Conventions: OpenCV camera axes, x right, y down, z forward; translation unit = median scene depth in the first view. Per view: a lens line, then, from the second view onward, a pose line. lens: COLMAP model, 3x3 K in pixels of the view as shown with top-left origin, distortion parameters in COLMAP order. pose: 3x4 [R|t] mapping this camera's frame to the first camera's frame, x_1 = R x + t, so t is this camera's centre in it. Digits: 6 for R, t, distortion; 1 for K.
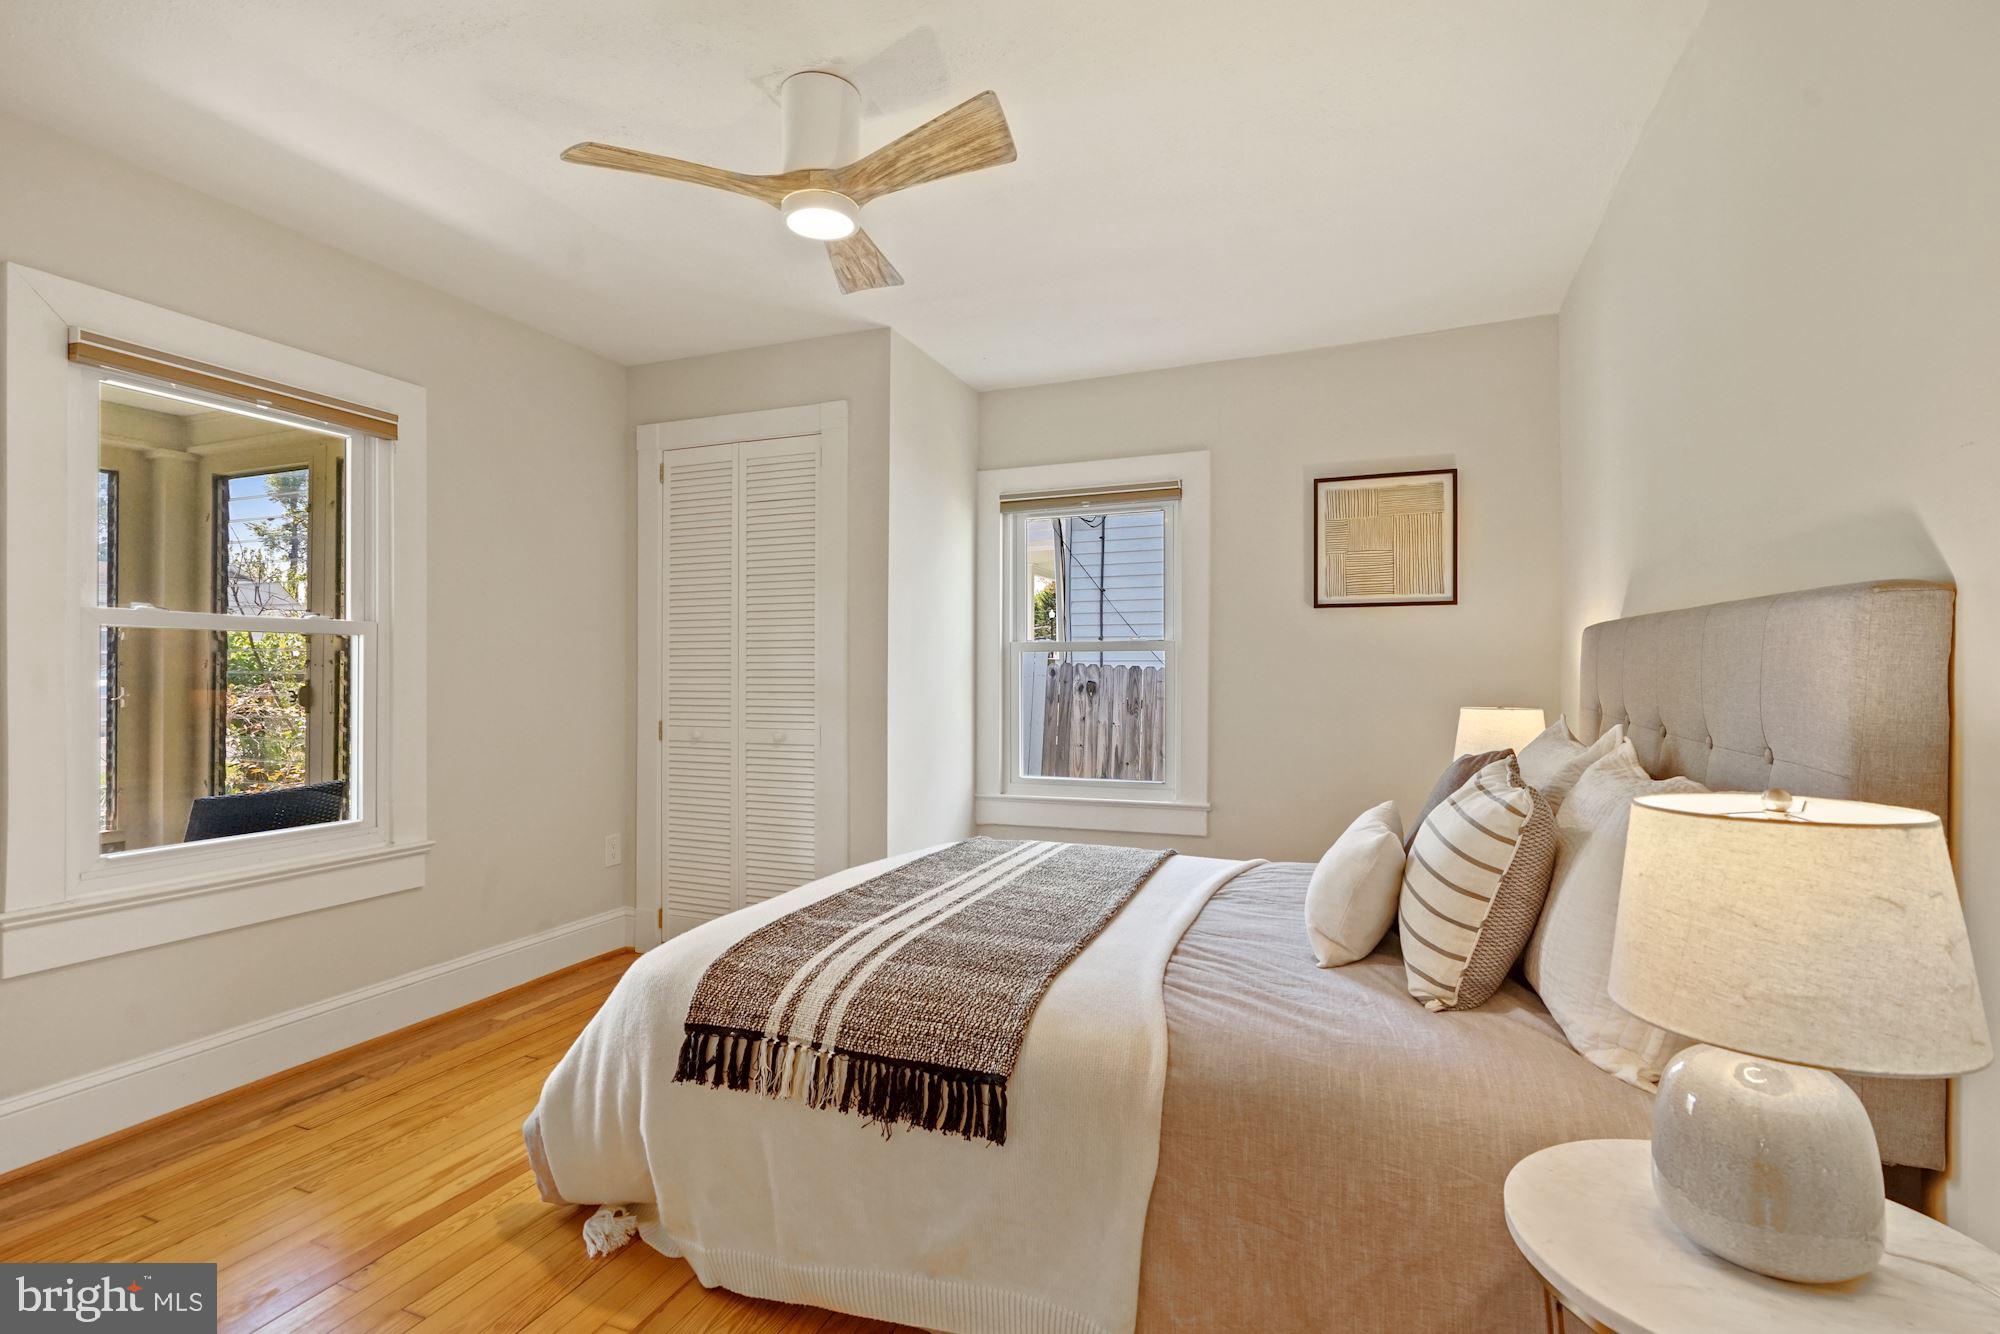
lens RADIAL K [[926.4, 0, 1004.8], [0, 926.4, 672.5], [0, 0, 1]] dist [0.000527, 0.000205]
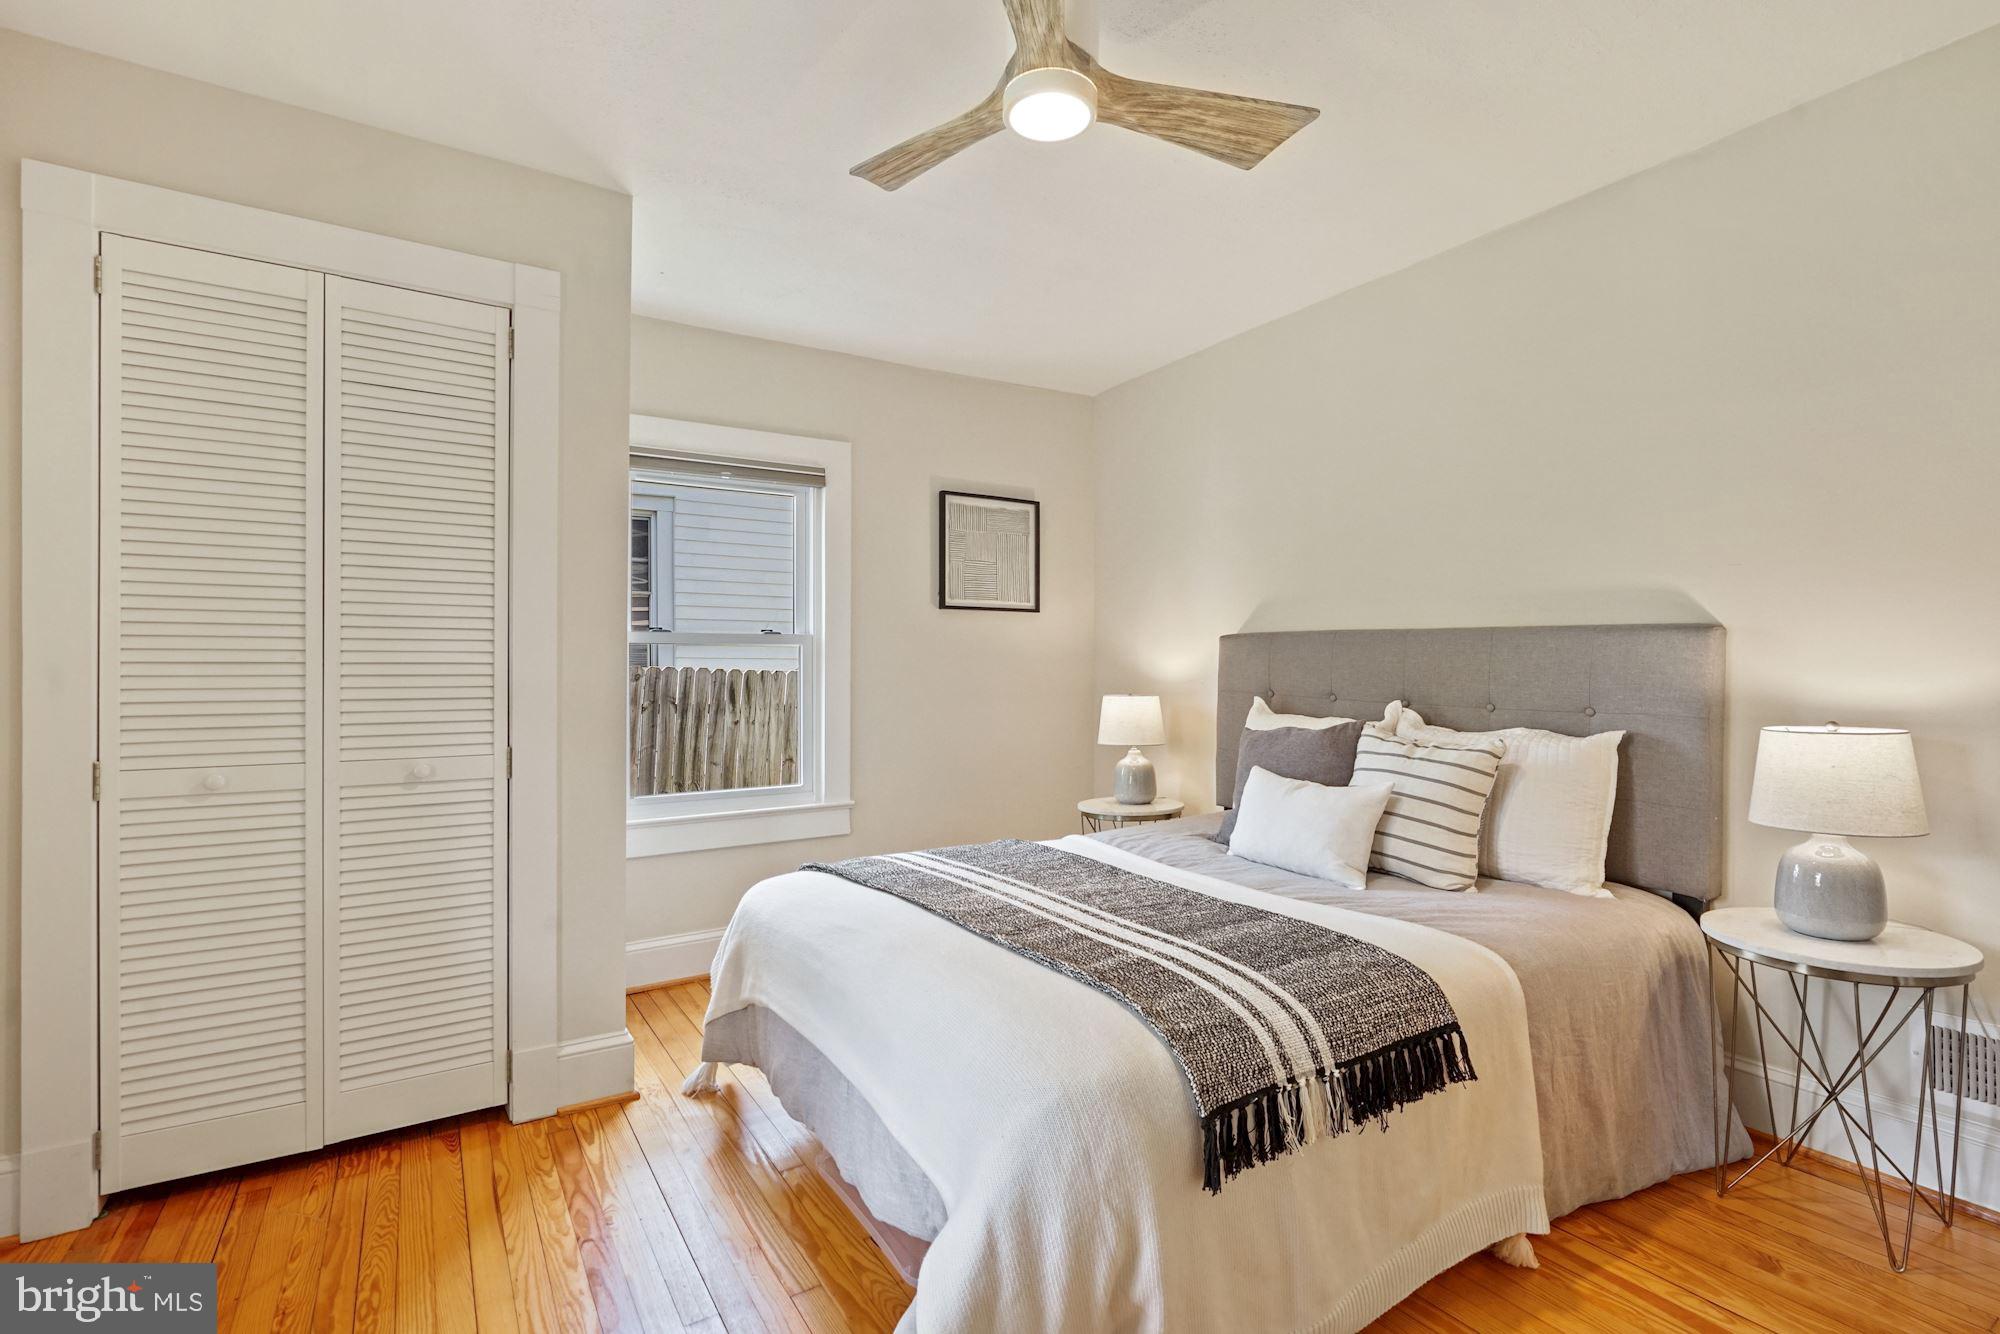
lens RADIAL K [[907.8, 0, 1000.0], [0, 907.8, 667.0], [0, 0, 1]] dist [-0.000362, 0.000042]
pose [[0.594041, 0.002362, 0.804431, -0.892994], [-0.000369, 0.999996, -0.002664, 0.003438], [-0.804434, 0.001286, 0.594040, 0.576864]]
